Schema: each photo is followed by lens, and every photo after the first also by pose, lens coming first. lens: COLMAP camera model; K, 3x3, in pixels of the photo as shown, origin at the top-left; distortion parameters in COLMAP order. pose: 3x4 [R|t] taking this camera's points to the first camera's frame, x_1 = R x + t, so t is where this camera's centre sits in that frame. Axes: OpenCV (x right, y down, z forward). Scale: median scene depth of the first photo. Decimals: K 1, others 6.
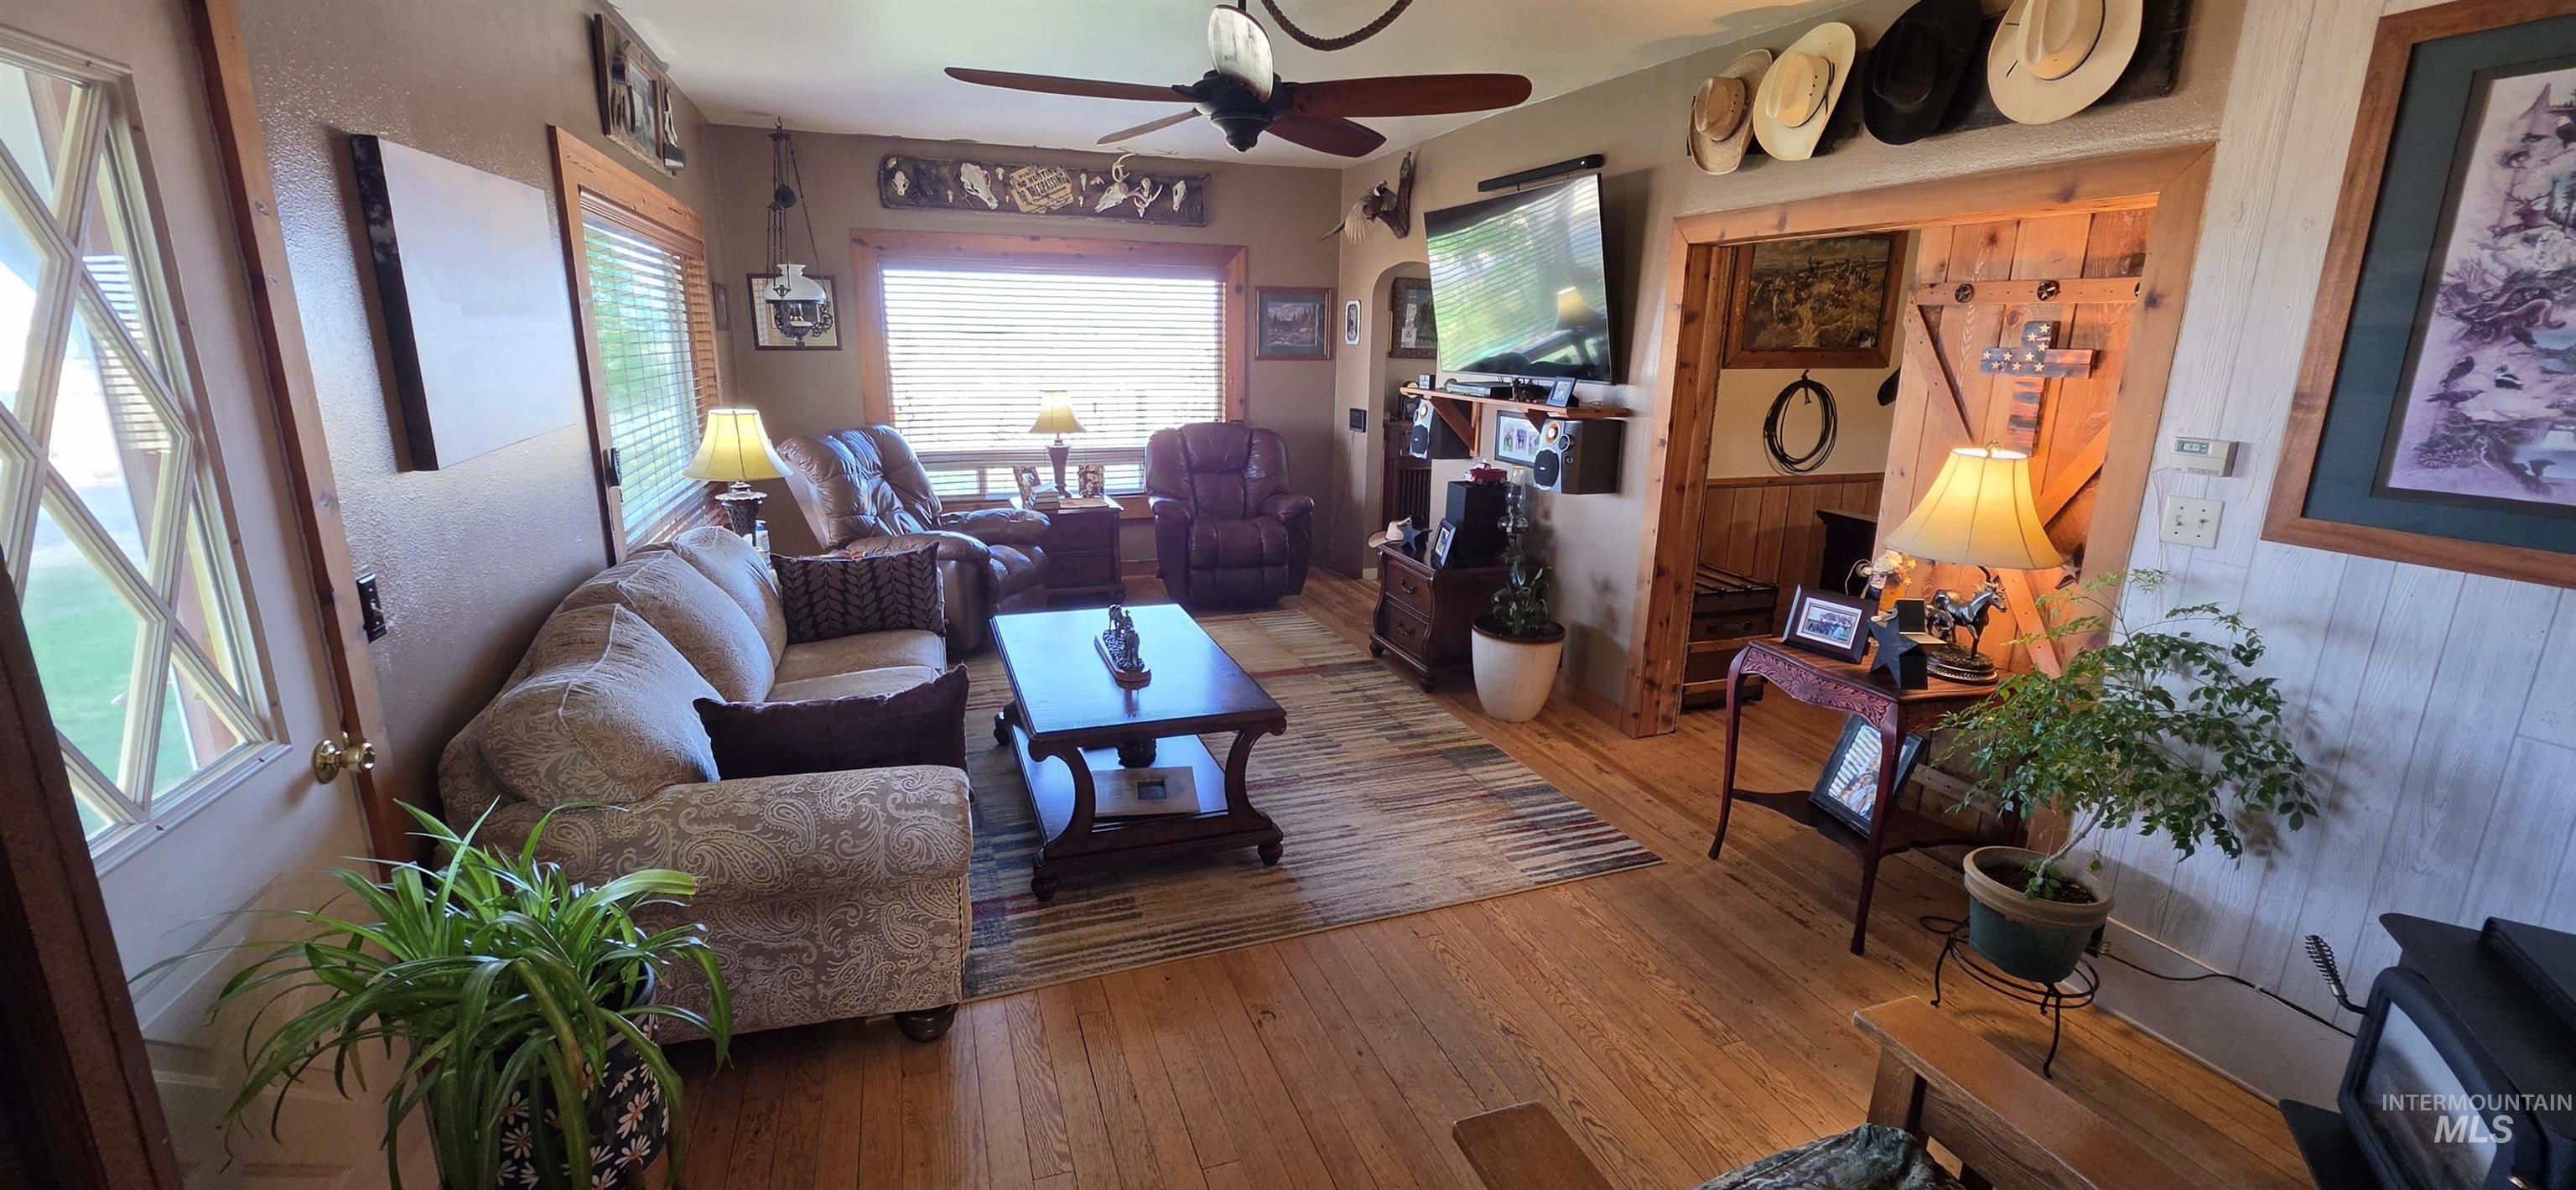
lens RADIAL K [[1043.0, 0, 1291.0], [0, 1043.0, 589.6], [0, 0, 1]] dist [-0.001526, -0.000519]
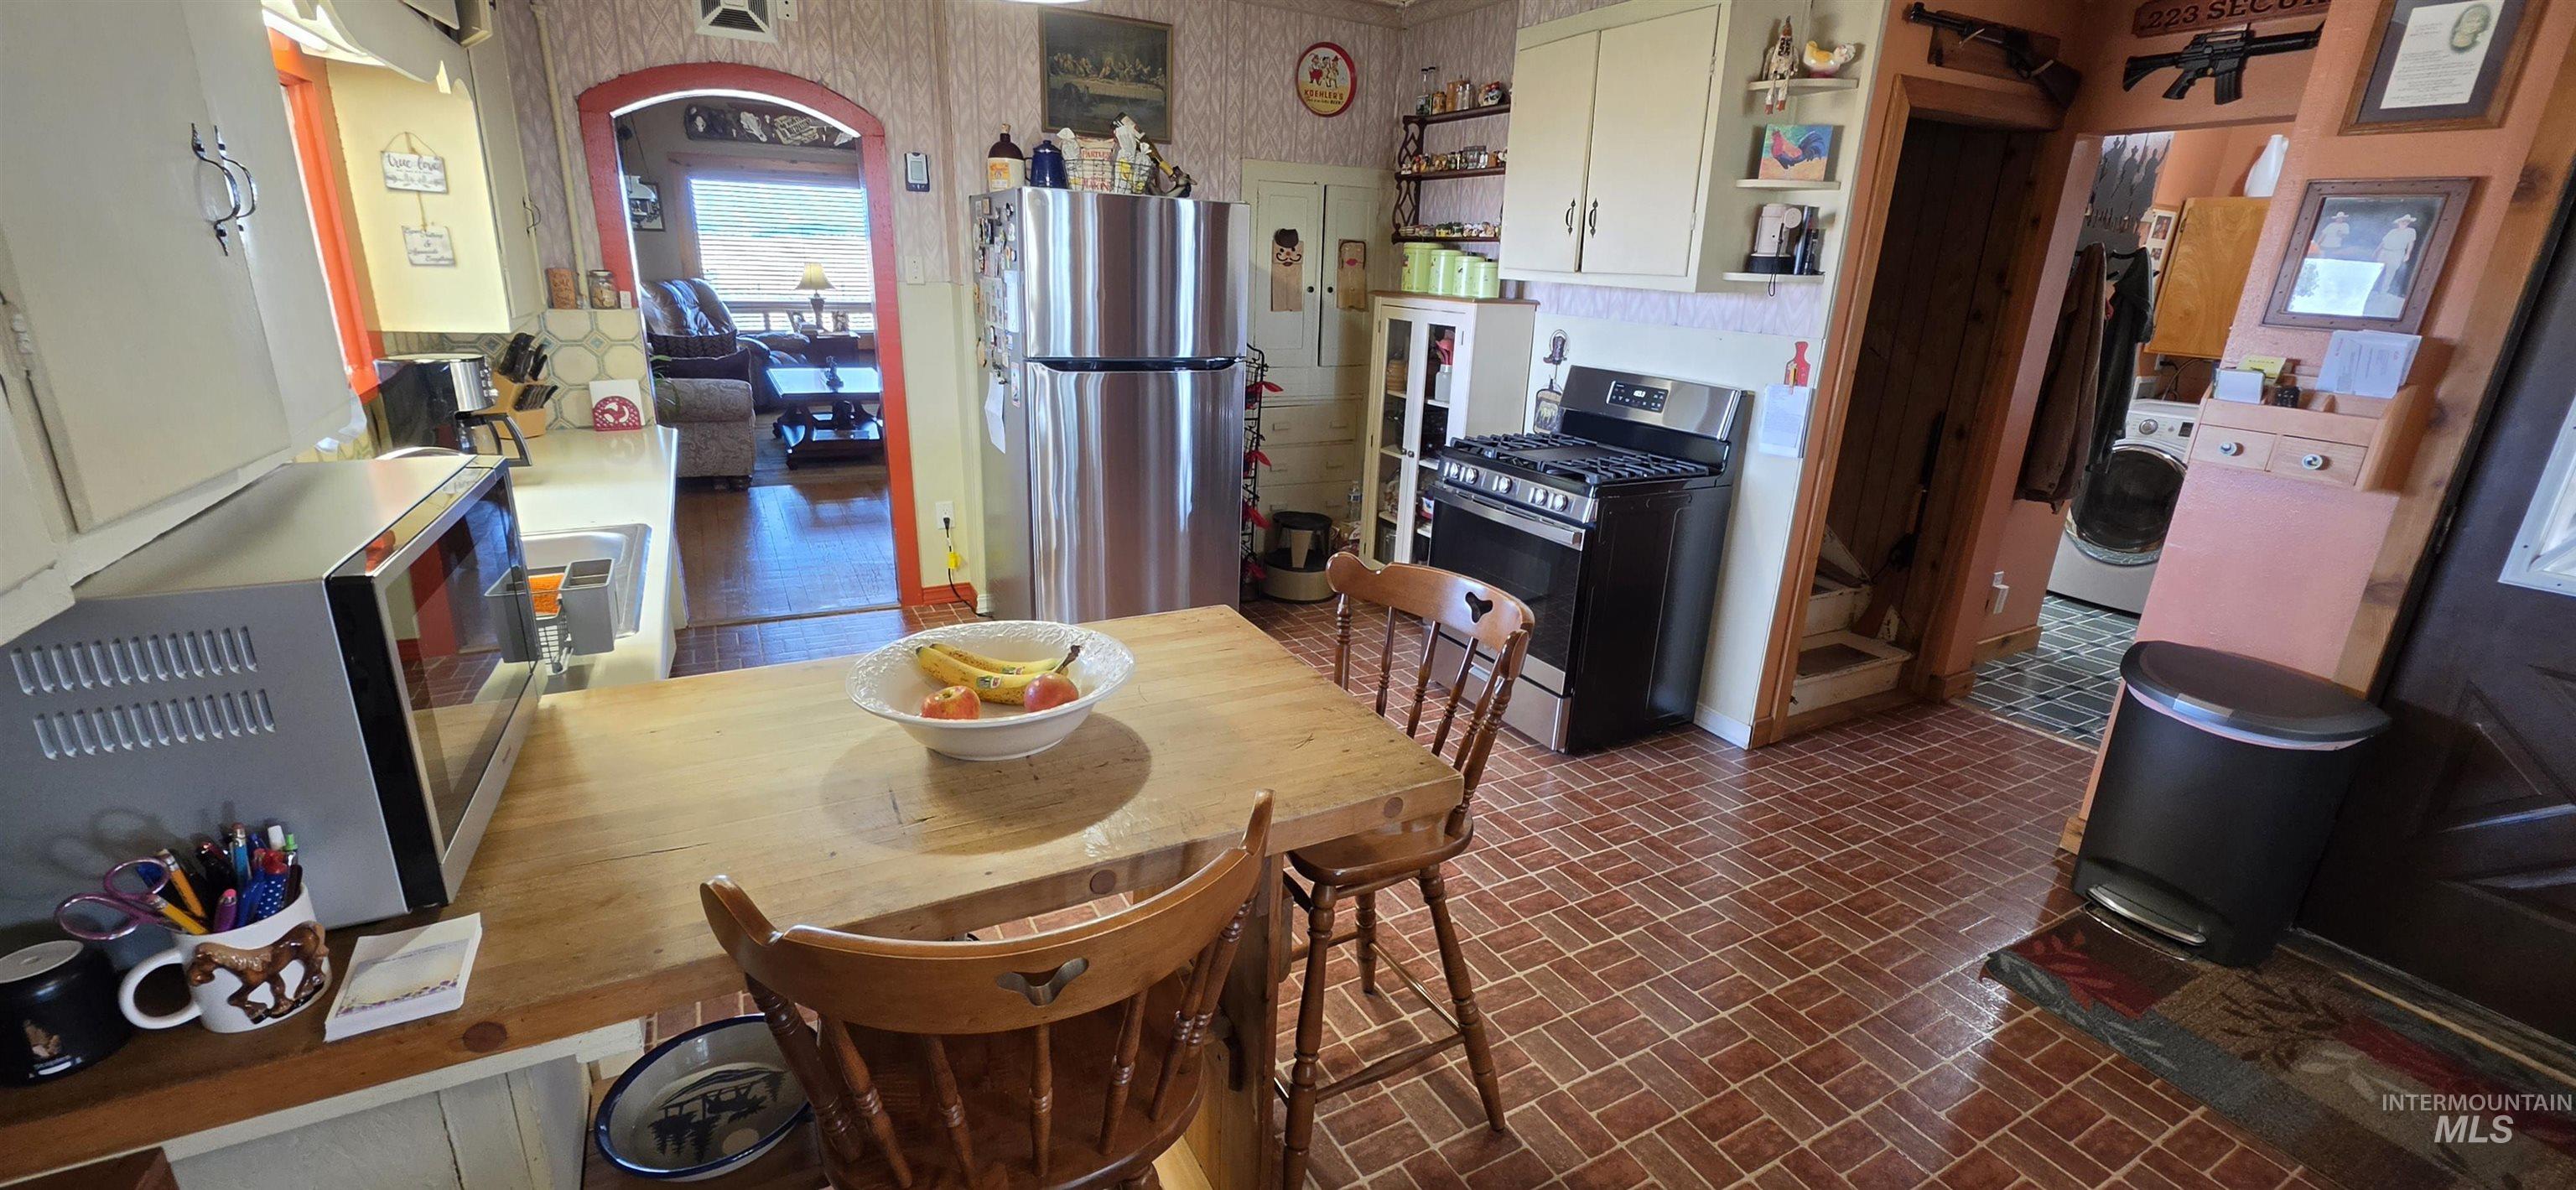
lens RADIAL K [[1043.0, 0, 1291.5], [0, 1043.0, 596.5], [0, 0, 1]] dist [-0.001526, -0.000519]
pose [[0.988910, -0.024856, 0.146421, 0.263455], [0.012569, 0.996365, 0.084251, 0.202520], [-0.147983, -0.081476, 0.985628, -0.749096]]
